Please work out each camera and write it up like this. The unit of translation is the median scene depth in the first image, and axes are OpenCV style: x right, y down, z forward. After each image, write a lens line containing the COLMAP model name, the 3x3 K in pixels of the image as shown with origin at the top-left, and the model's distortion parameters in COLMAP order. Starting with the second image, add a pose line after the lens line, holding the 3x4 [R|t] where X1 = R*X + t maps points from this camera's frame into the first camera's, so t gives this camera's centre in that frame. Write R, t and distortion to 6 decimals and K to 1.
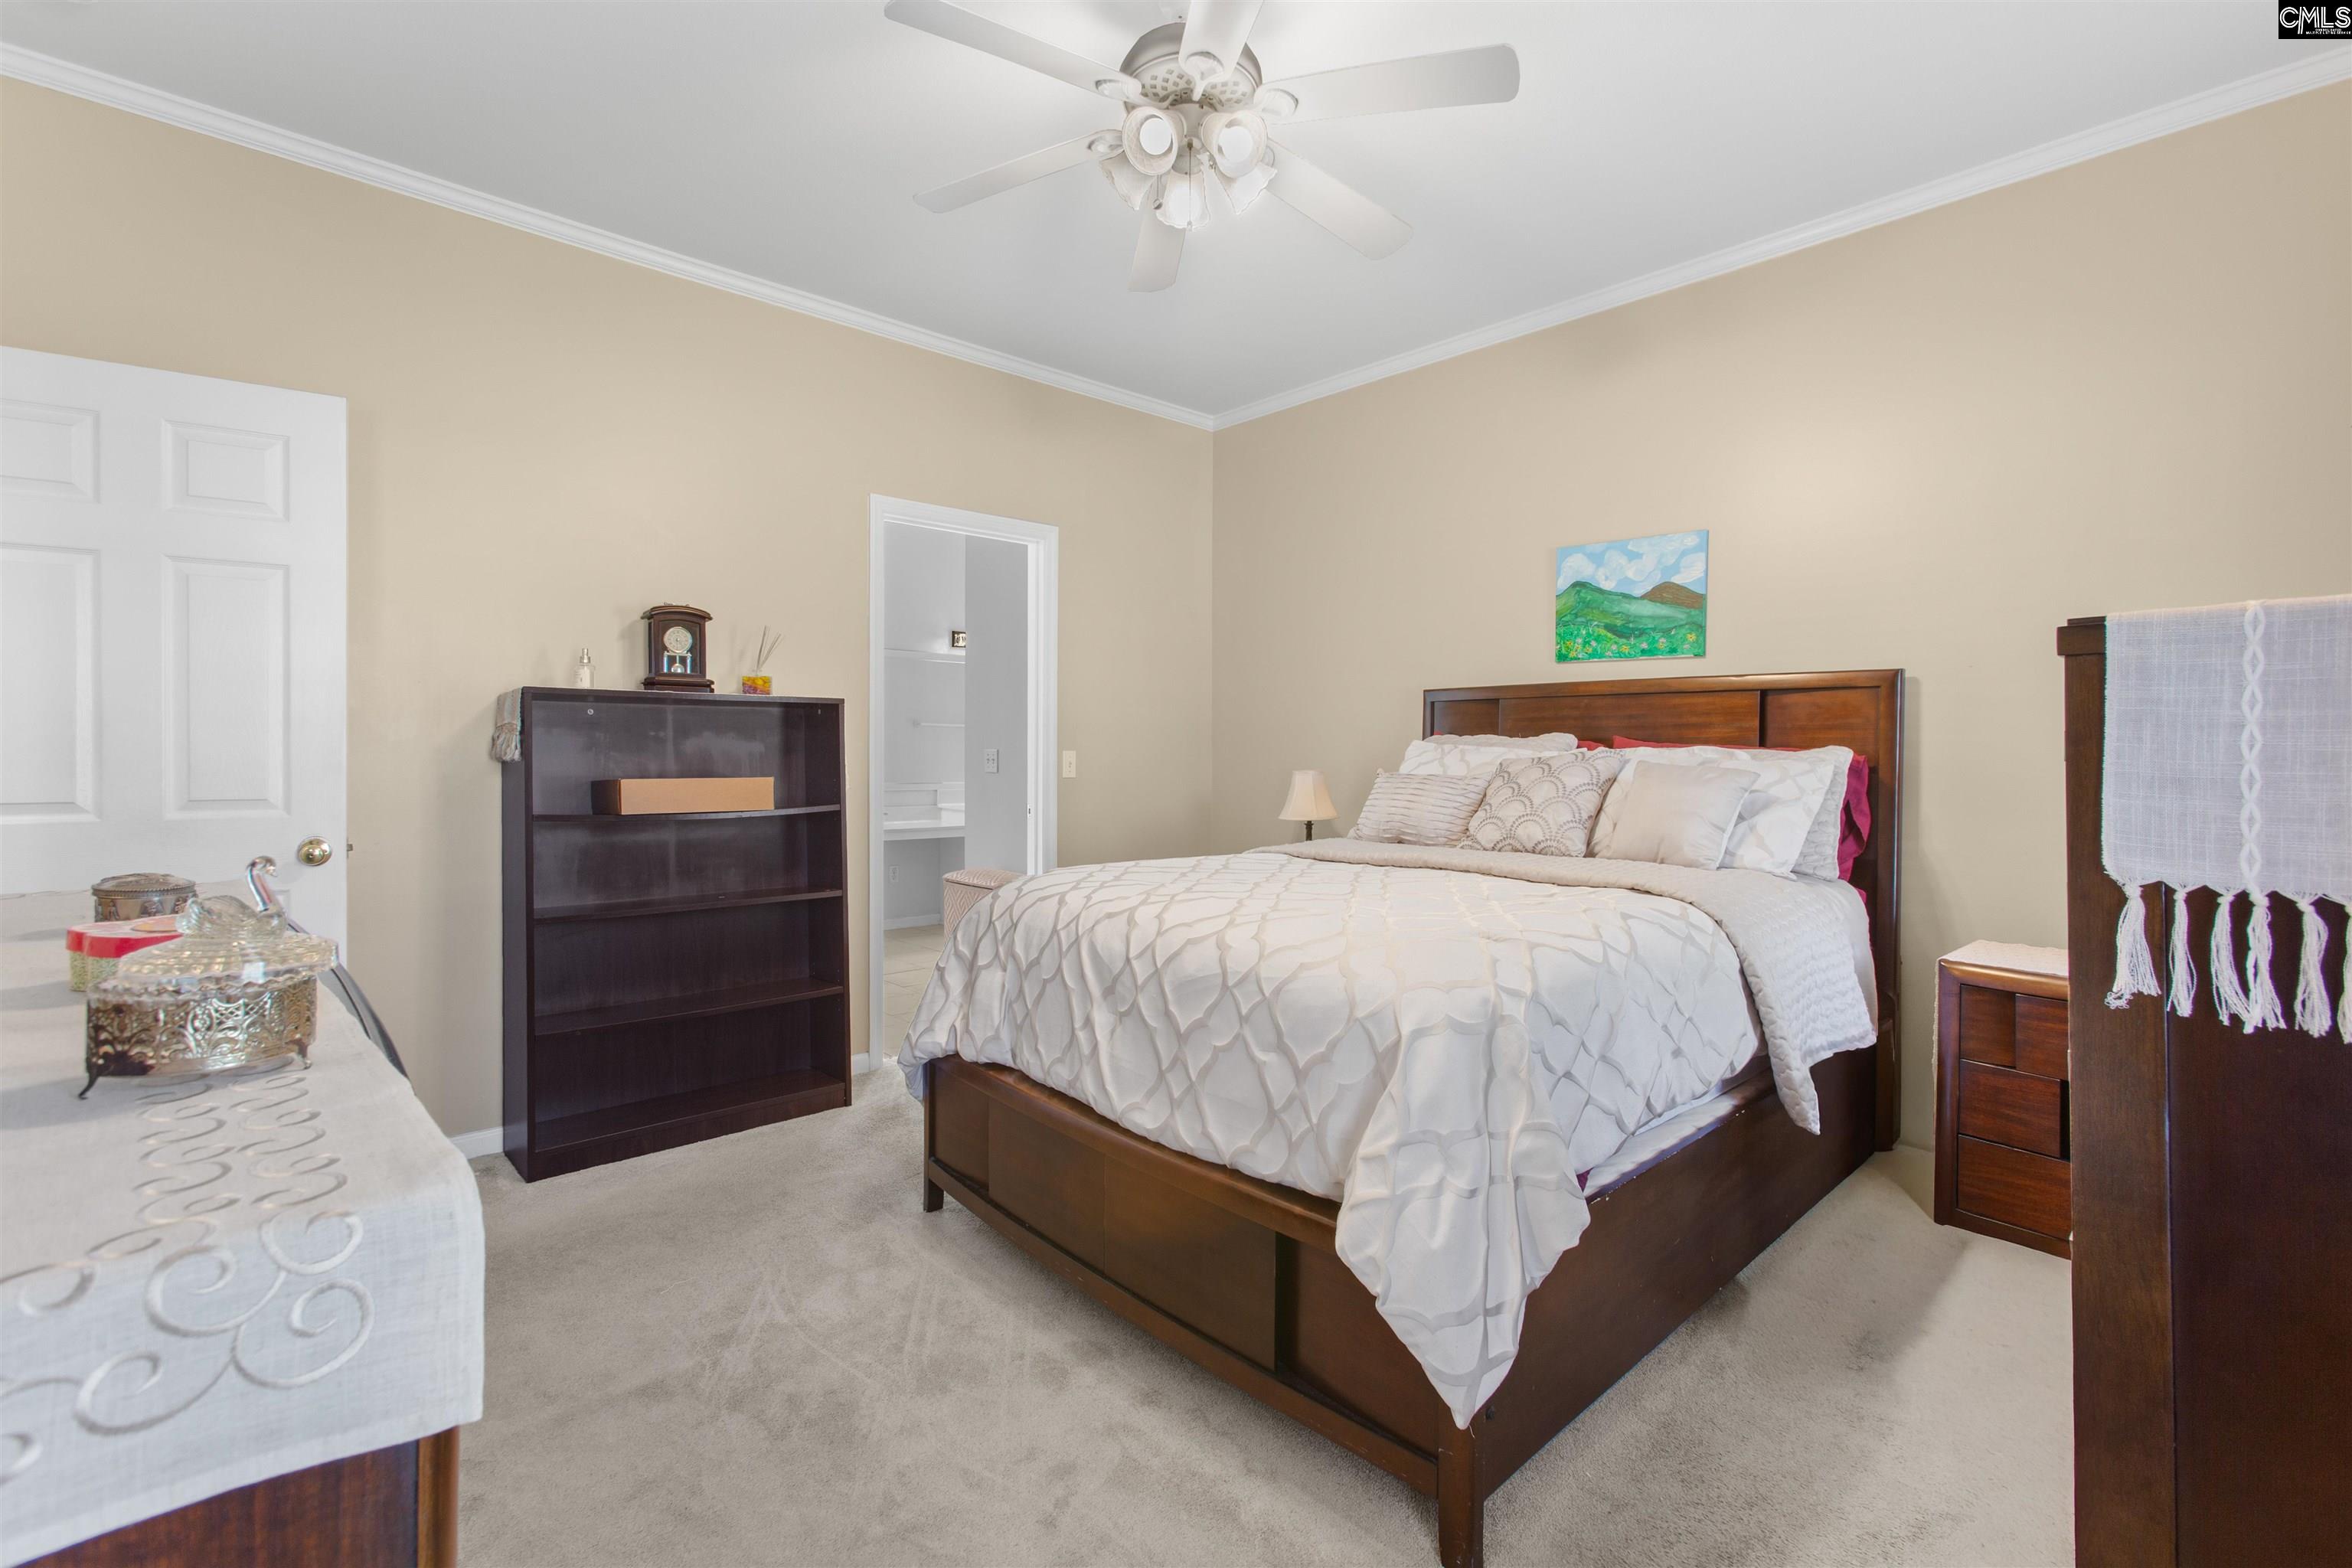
lens RADIAL K [[1047.9, 0, 1173.8], [0, 1047.9, 767.9], [0, 0, 1]] dist [-0.004830, 0.000059]
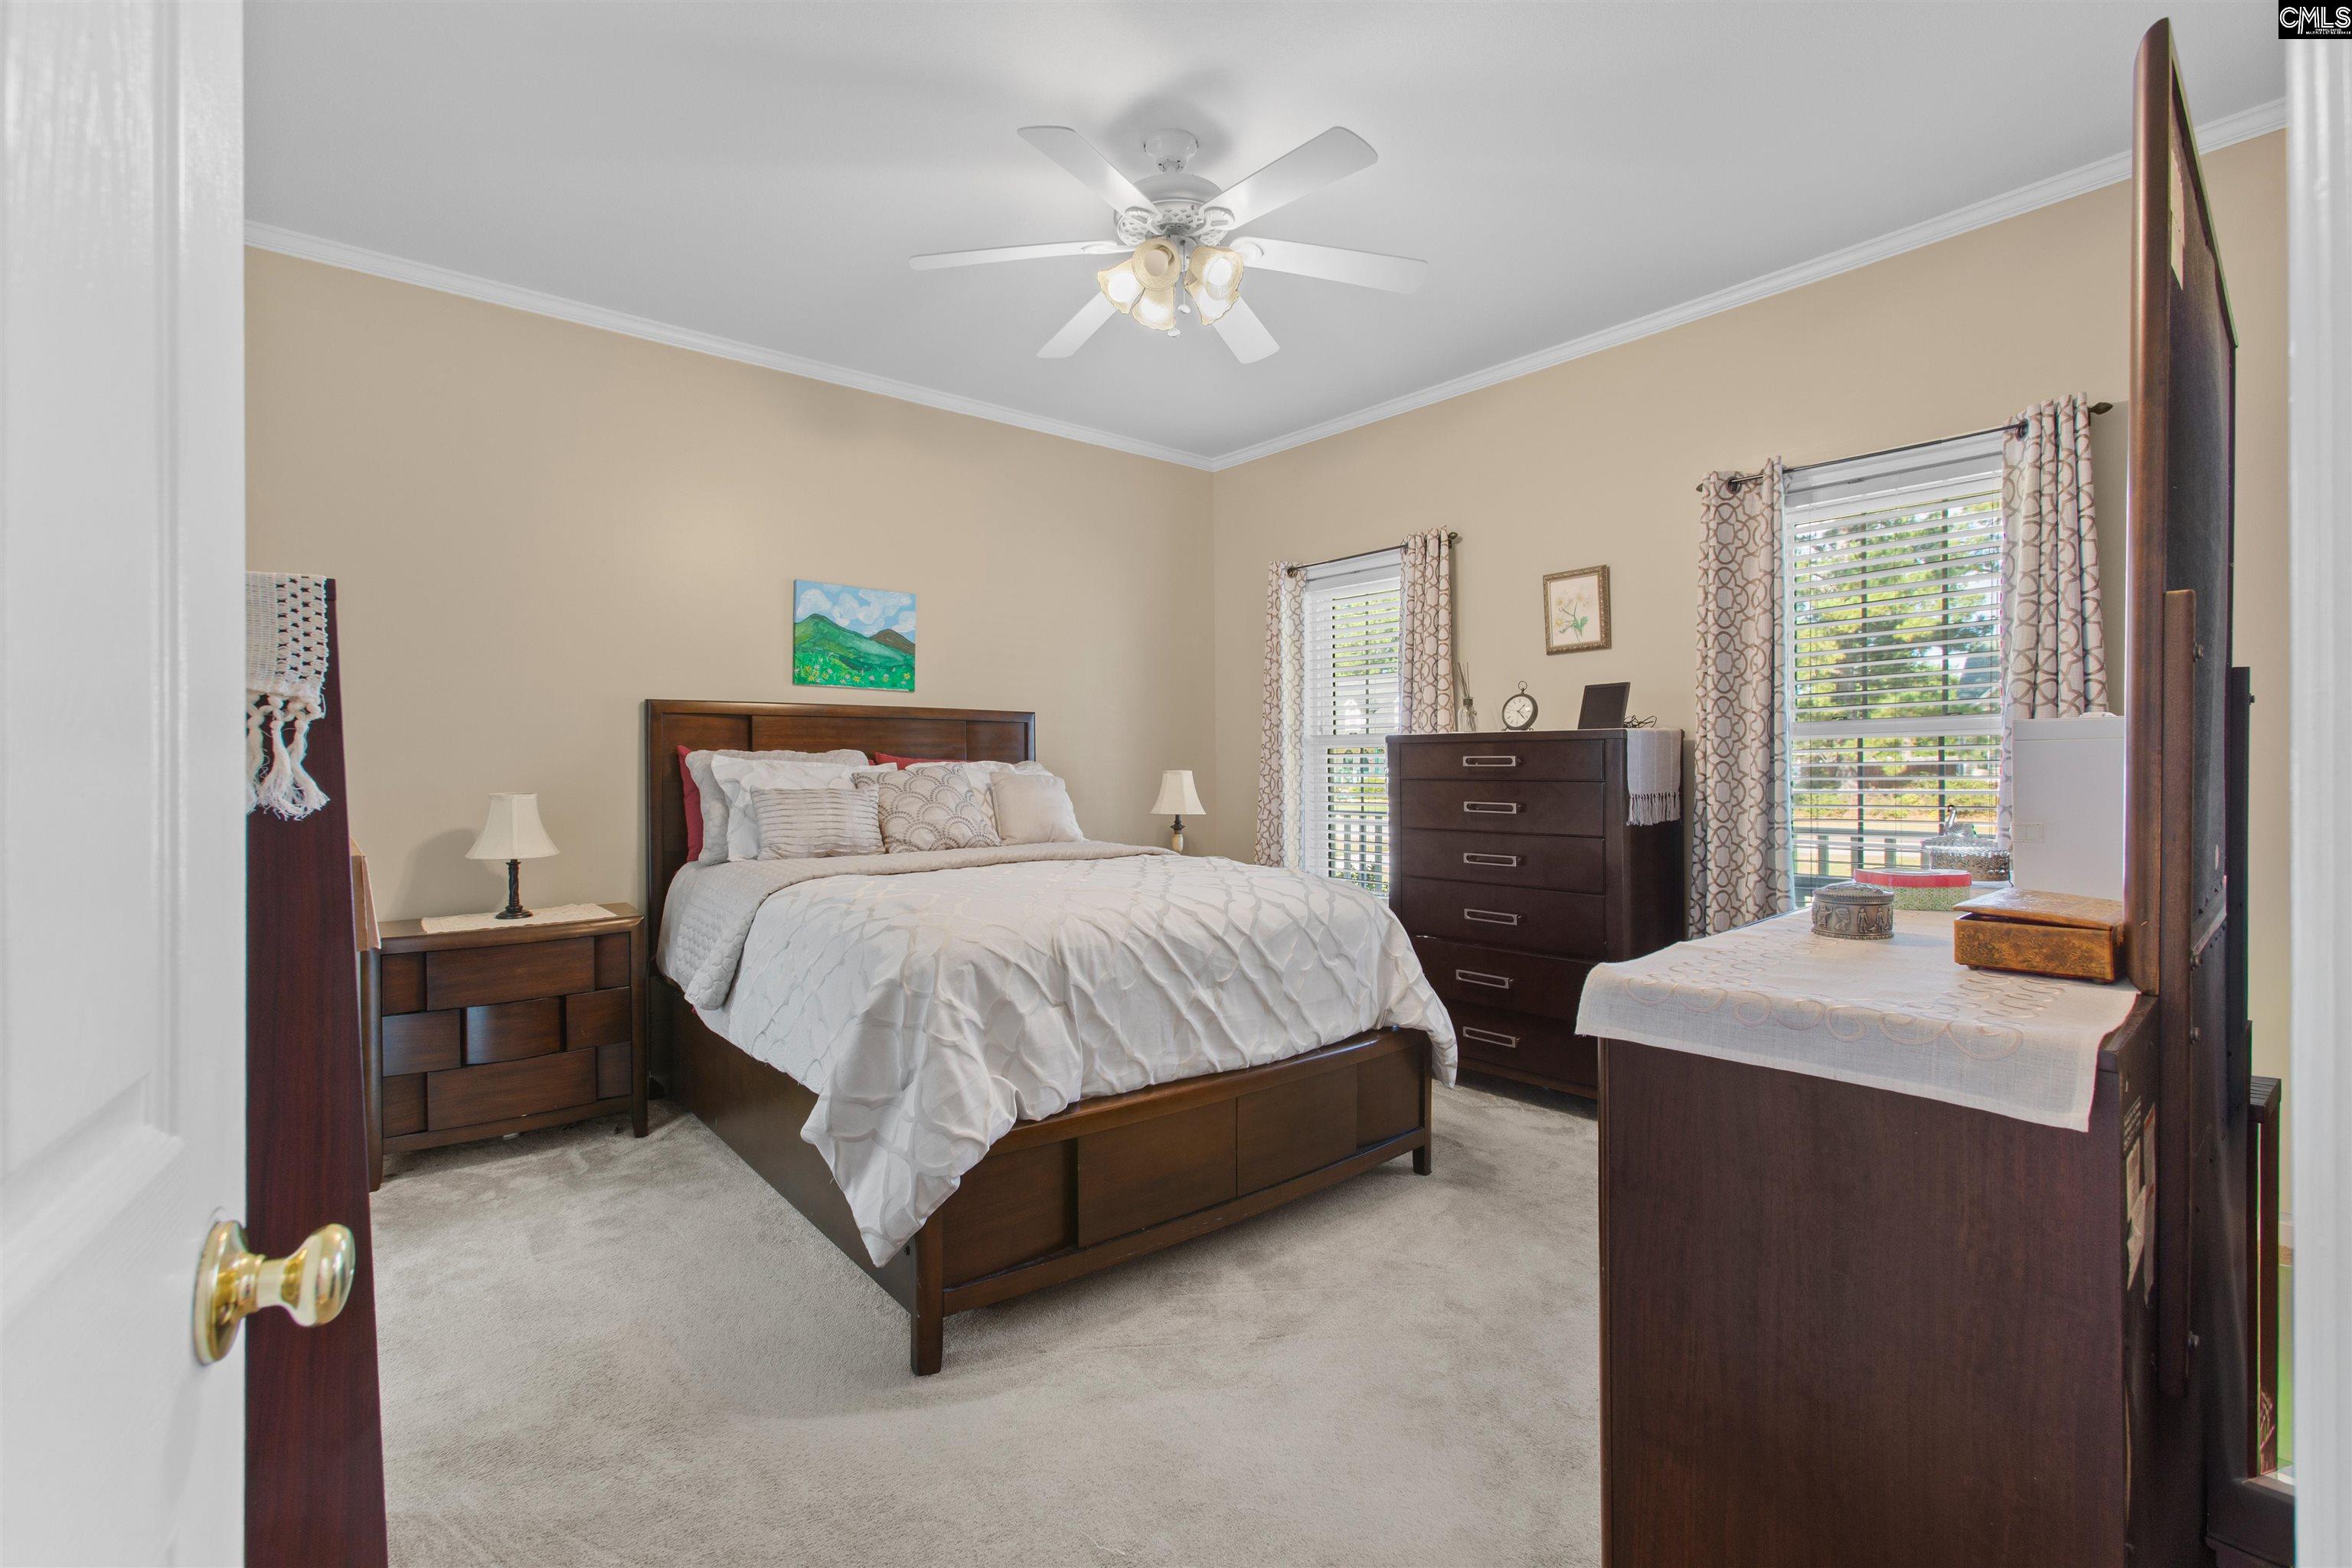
lens RADIAL K [[1047.9, 0, 1171.8], [0, 1047.9, 771.8], [0, 0, 1]] dist [-0.004830, 0.000059]
pose [[0.078046, -0.015233, 0.996833, -0.743815], [0.023406, 0.999636, 0.013444, -0.016263], [-0.996675, 0.022283, 0.078374, 0.564498]]
